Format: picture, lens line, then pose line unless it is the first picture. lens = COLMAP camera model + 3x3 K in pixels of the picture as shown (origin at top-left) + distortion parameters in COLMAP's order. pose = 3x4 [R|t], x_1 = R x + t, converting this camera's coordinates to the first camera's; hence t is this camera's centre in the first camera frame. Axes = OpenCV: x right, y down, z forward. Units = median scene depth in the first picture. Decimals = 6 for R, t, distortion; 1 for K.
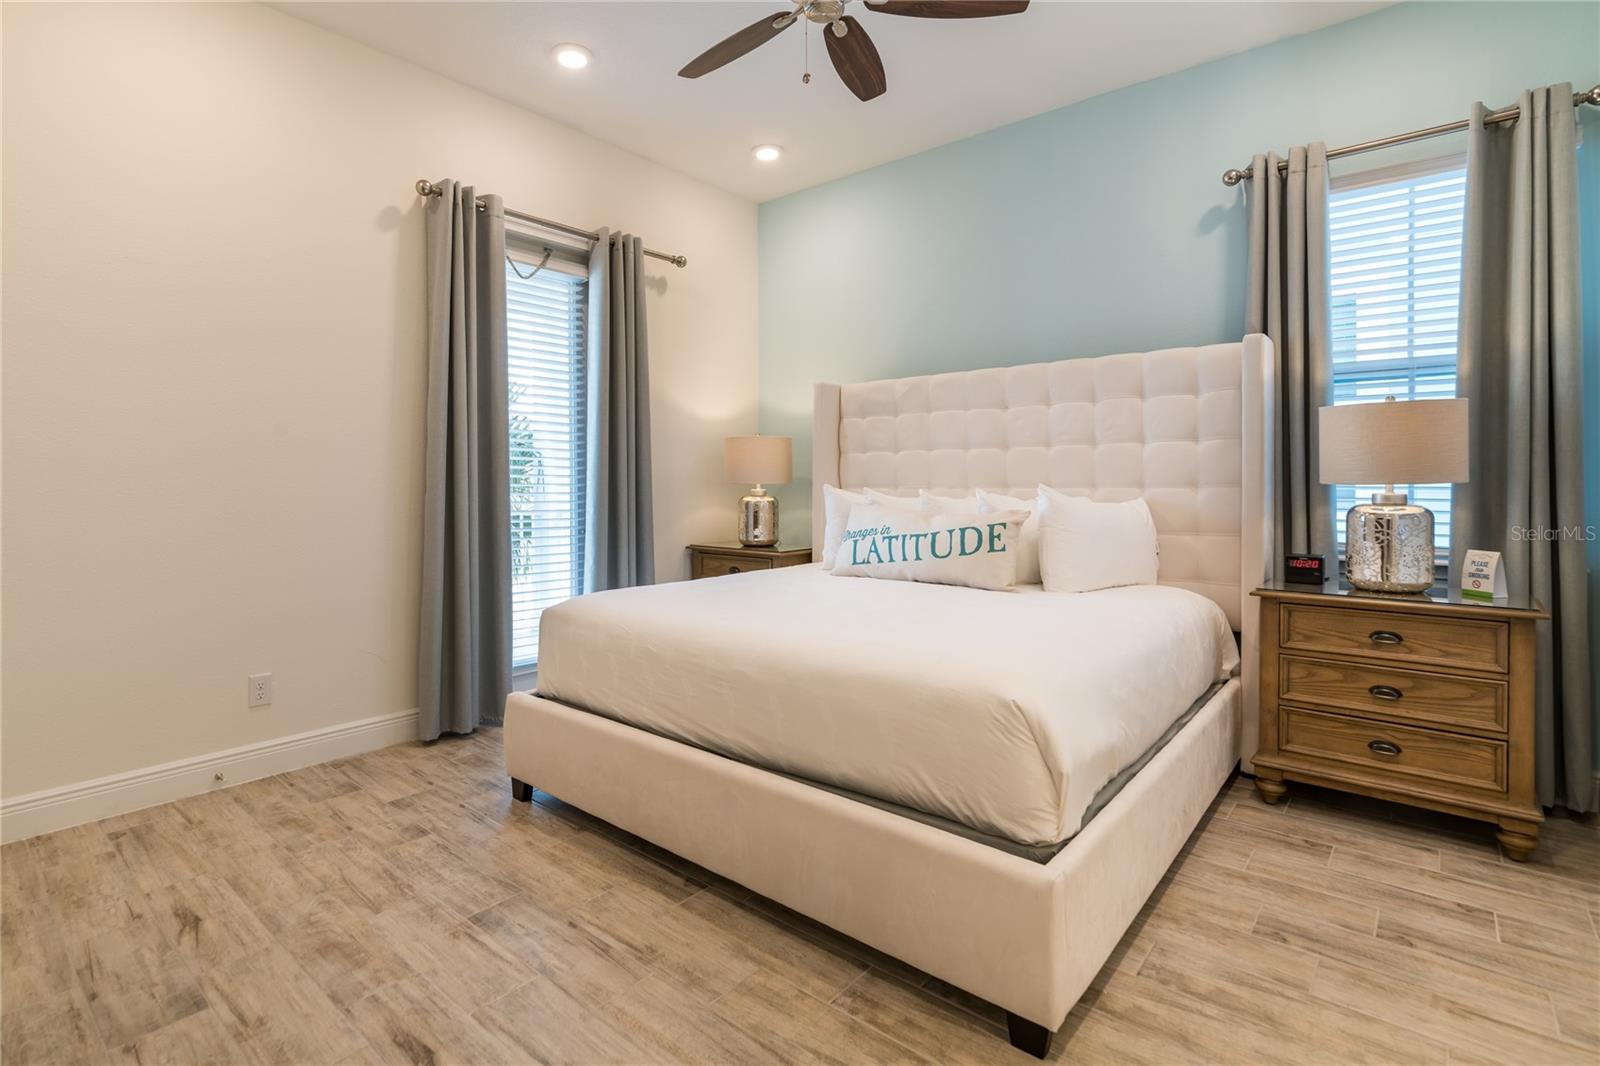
lens RADIAL K [[762.2, 0, 799.9], [0, 762.2, 501.6], [0, 0, 1]] dist [0.002605, 0.000512]
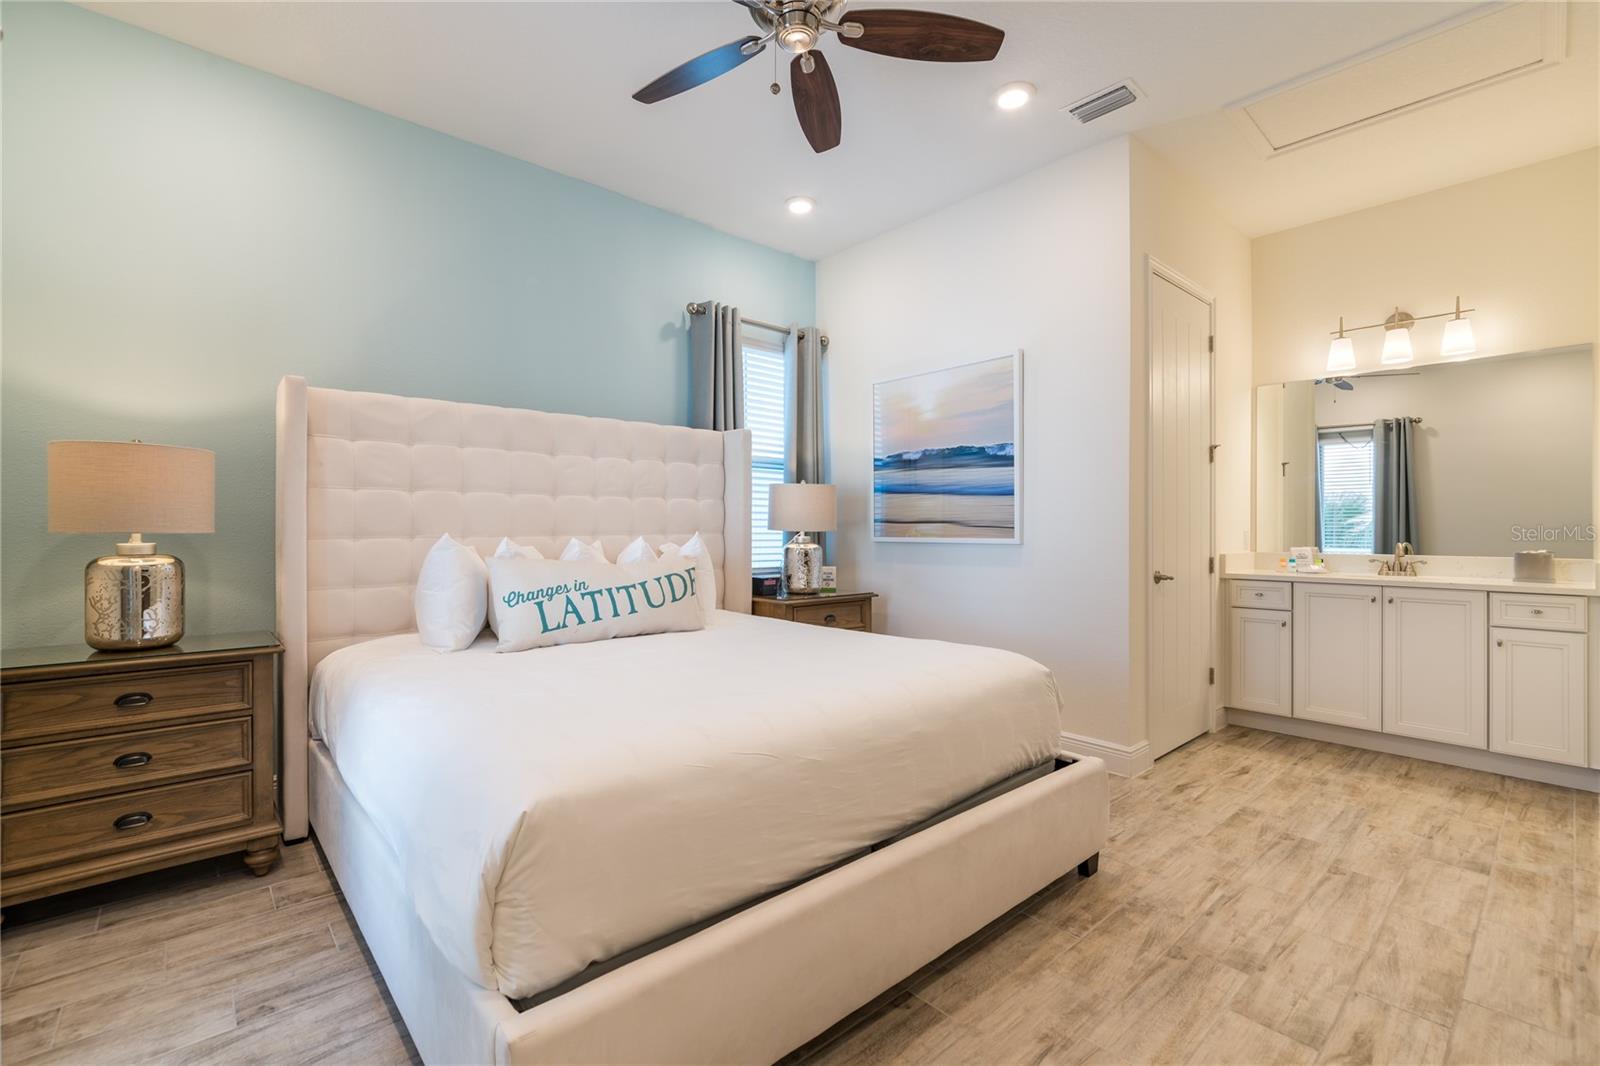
lens RADIAL K [[640.1, 0, 800.0], [0, 640.1, 533.0], [0, 0, 1]] dist [0.000327, -0.000201]
pose [[0.202285, -0.005164, 0.979313, -0.554957], [0.022921, 0.999737, 0.000537, -0.017128], [-0.979059, 0.022339, 0.202350, 0.615463]]
